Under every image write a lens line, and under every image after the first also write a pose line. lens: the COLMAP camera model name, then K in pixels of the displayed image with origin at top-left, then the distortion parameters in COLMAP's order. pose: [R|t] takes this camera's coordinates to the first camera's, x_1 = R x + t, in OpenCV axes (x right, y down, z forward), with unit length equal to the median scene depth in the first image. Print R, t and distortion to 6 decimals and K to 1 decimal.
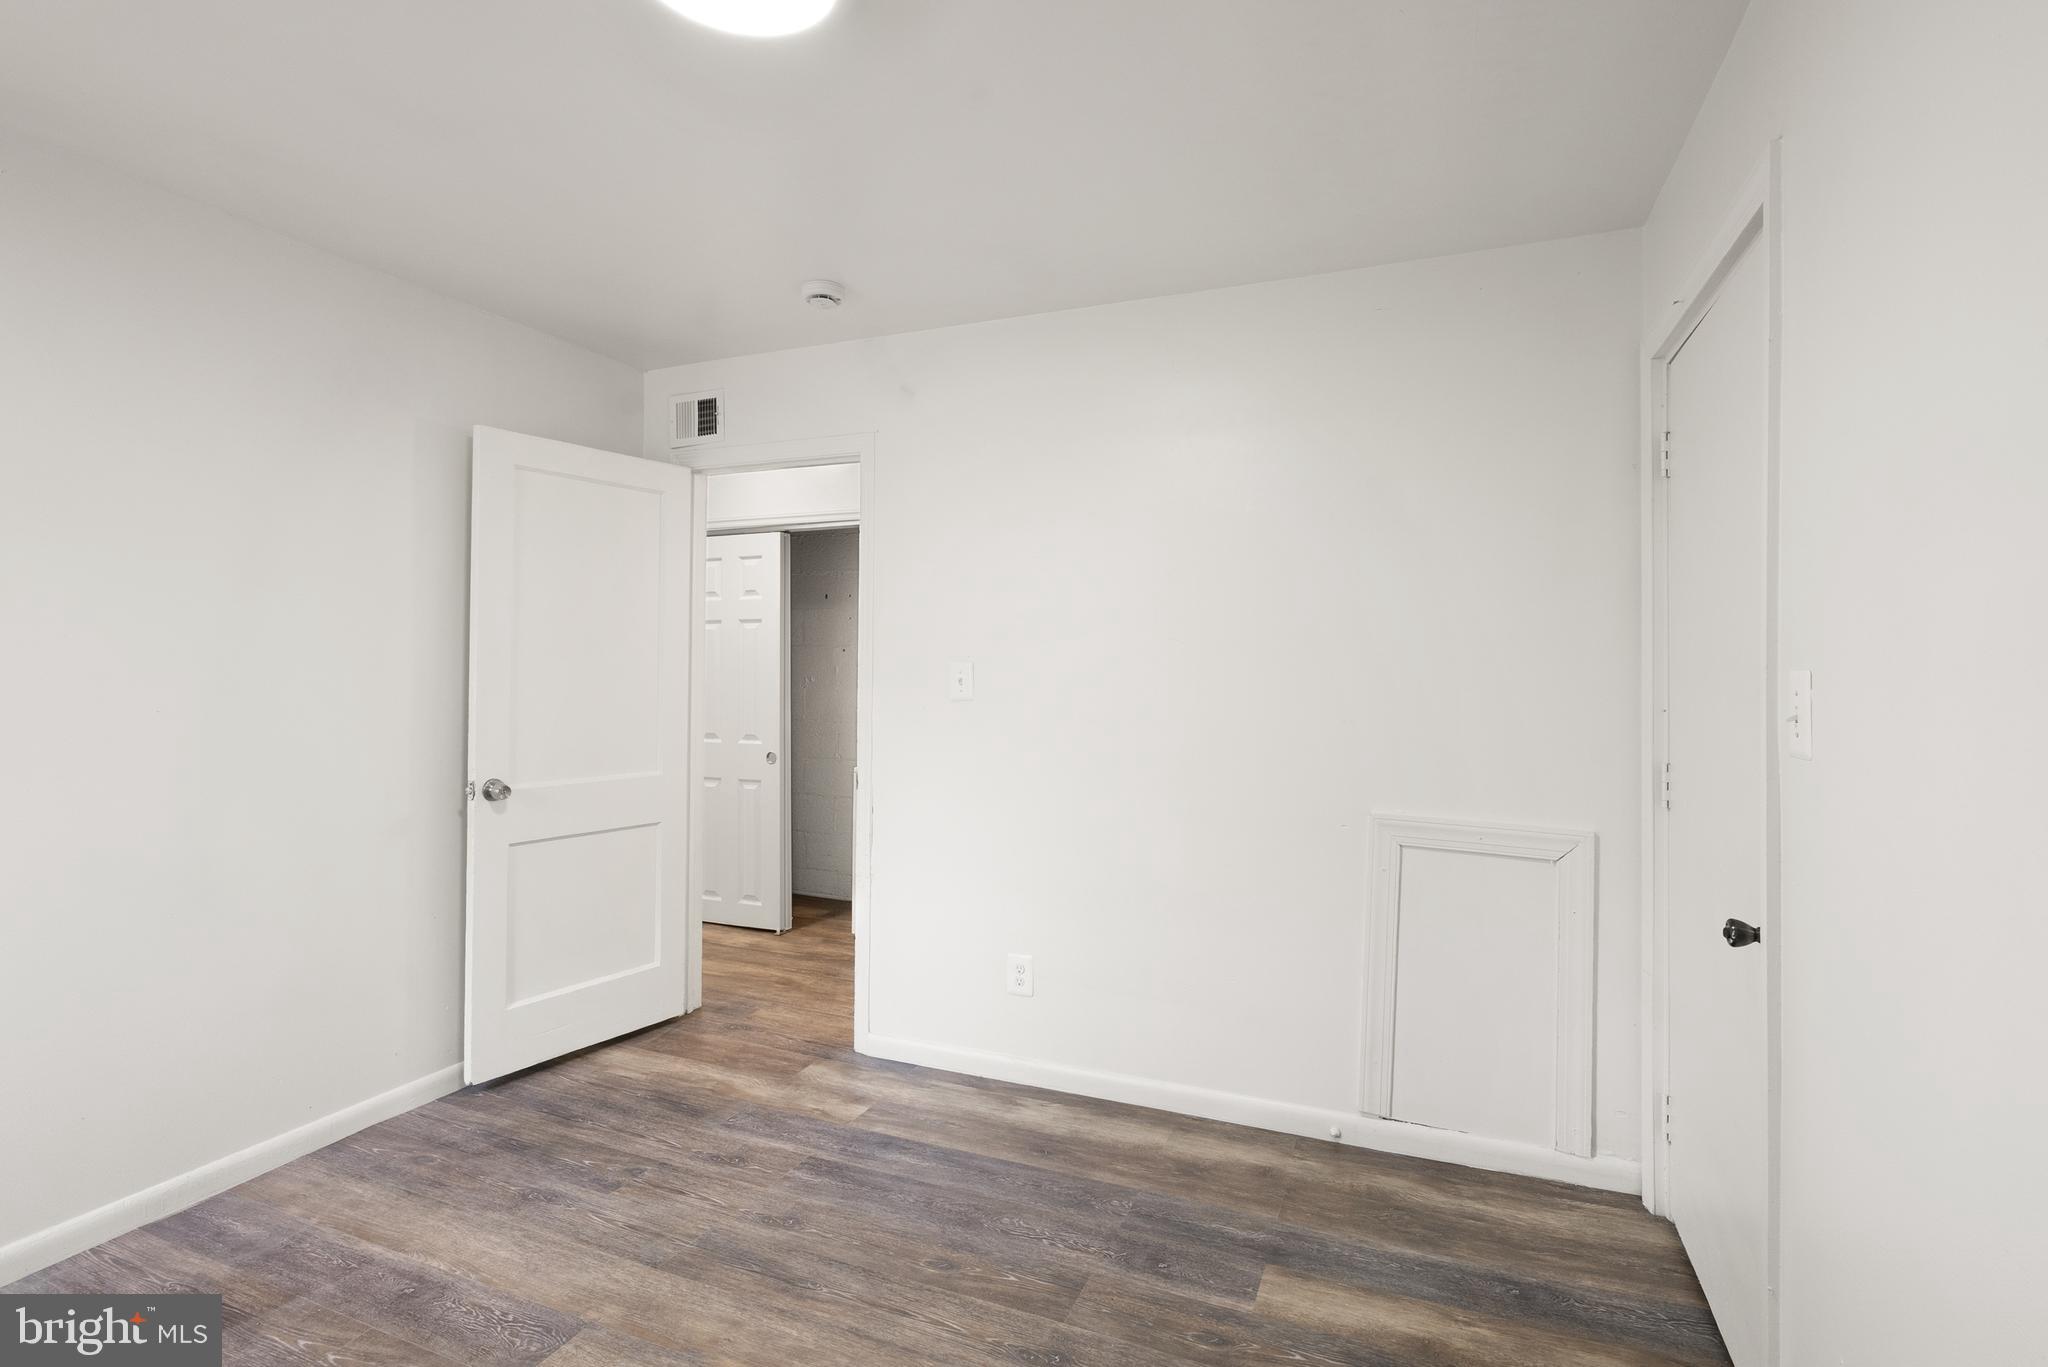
lens RADIAL K [[958.8, 0, 1034.0], [0, 958.8, 670.7], [0, 0, 1]] dist [-0.000268, 0.000483]
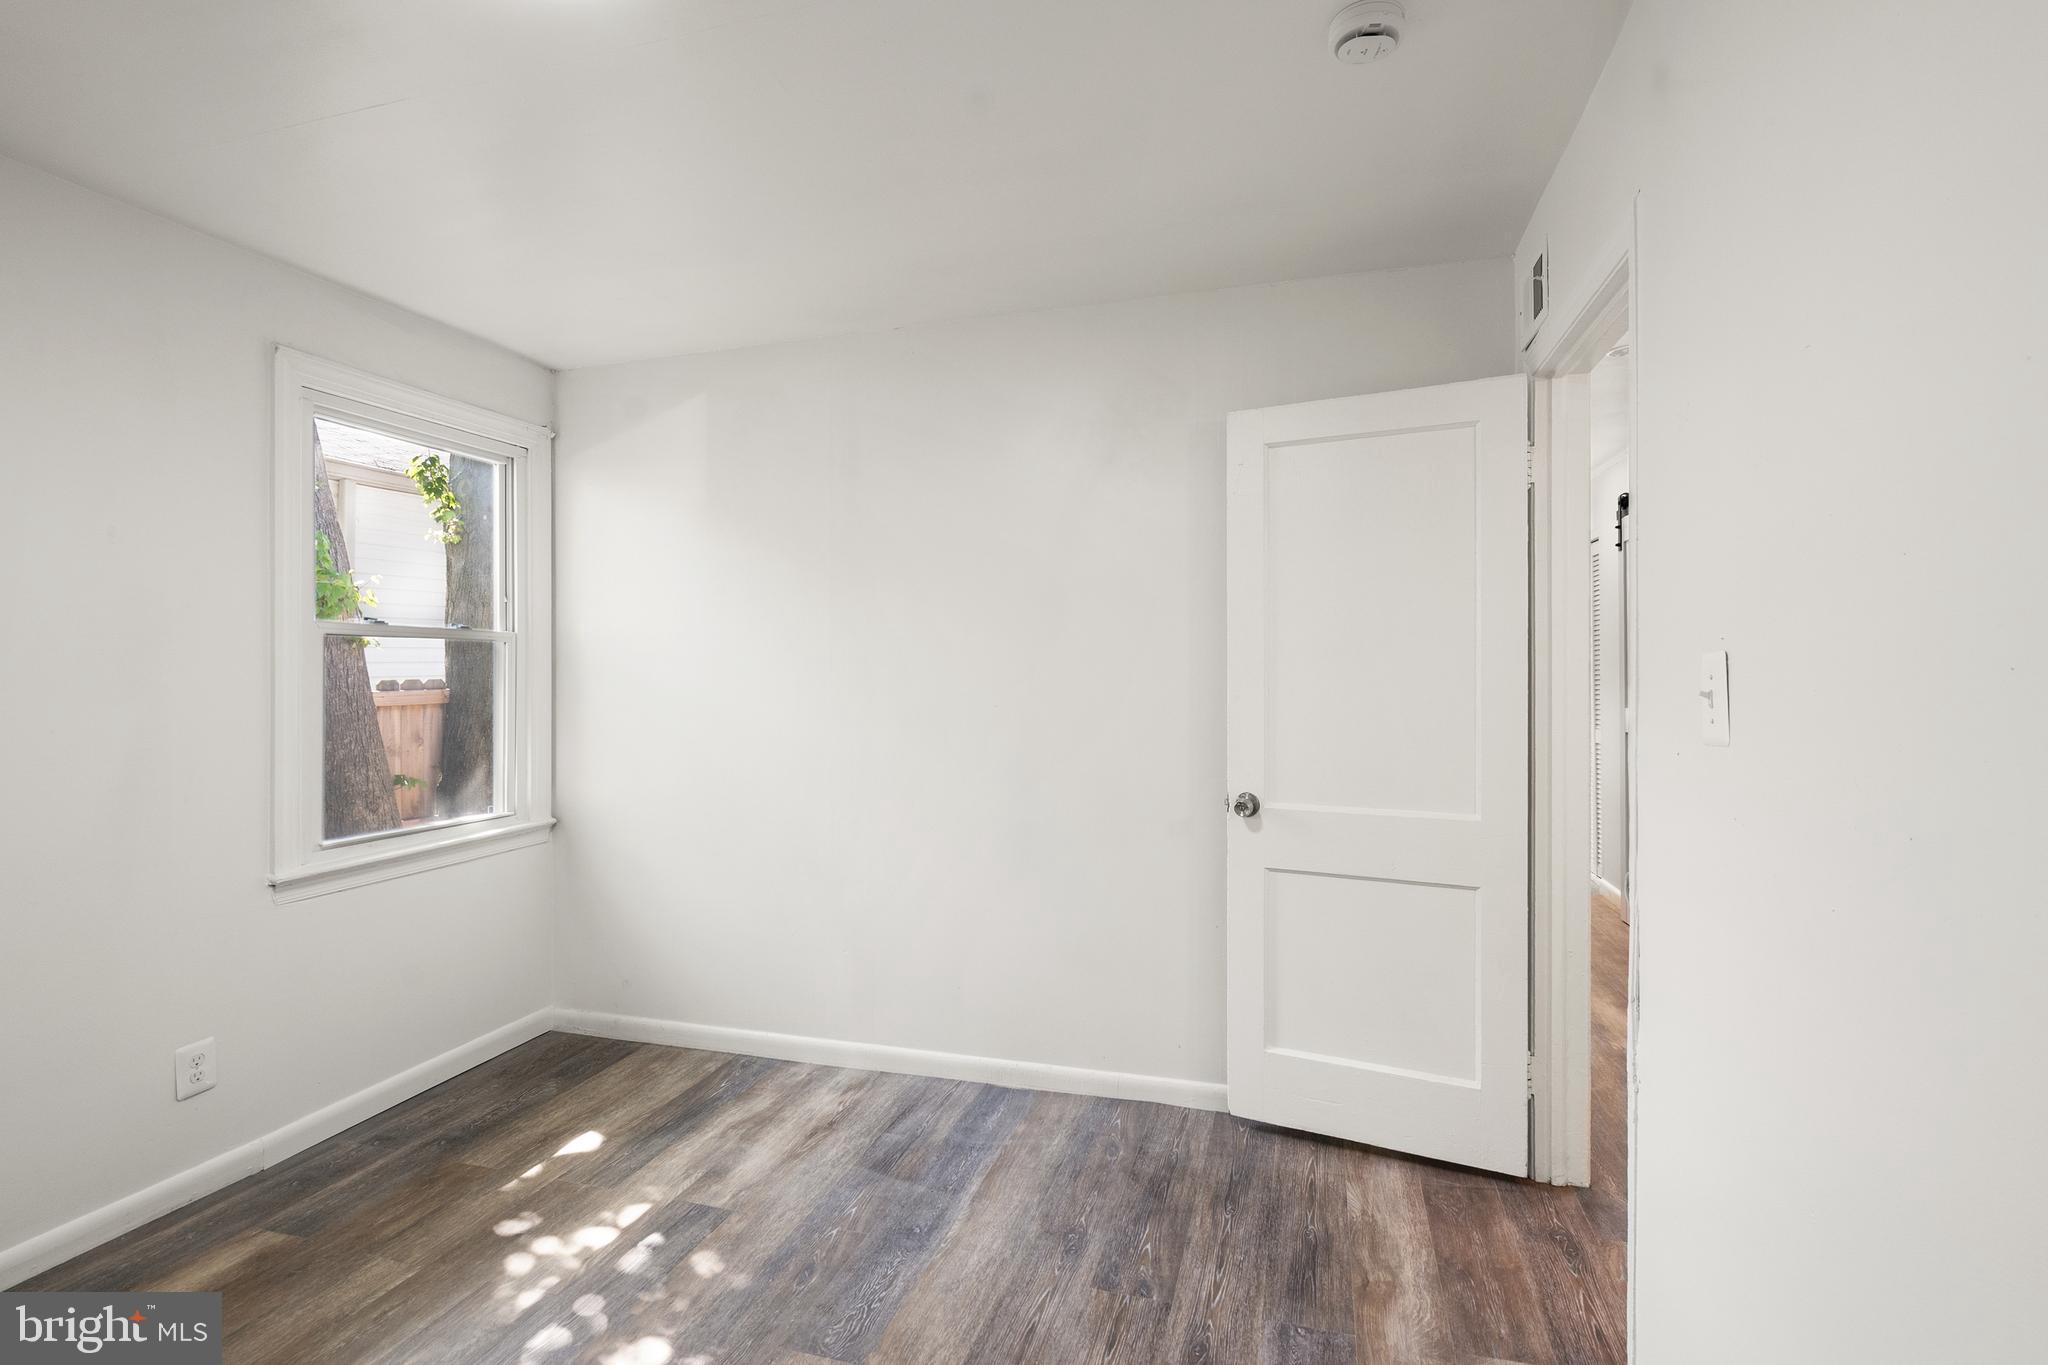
lens RADIAL K [[958.8, 0, 1024.7], [0, 958.8, 670.3], [0, 0, 1]] dist [-0.000268, 0.000483]
pose [[0.098834, -0.000489, -0.995104, 0.365536], [0.012309, 0.999924, 0.000731, -0.009639], [0.995028, -0.012321, 0.098832, 0.769496]]
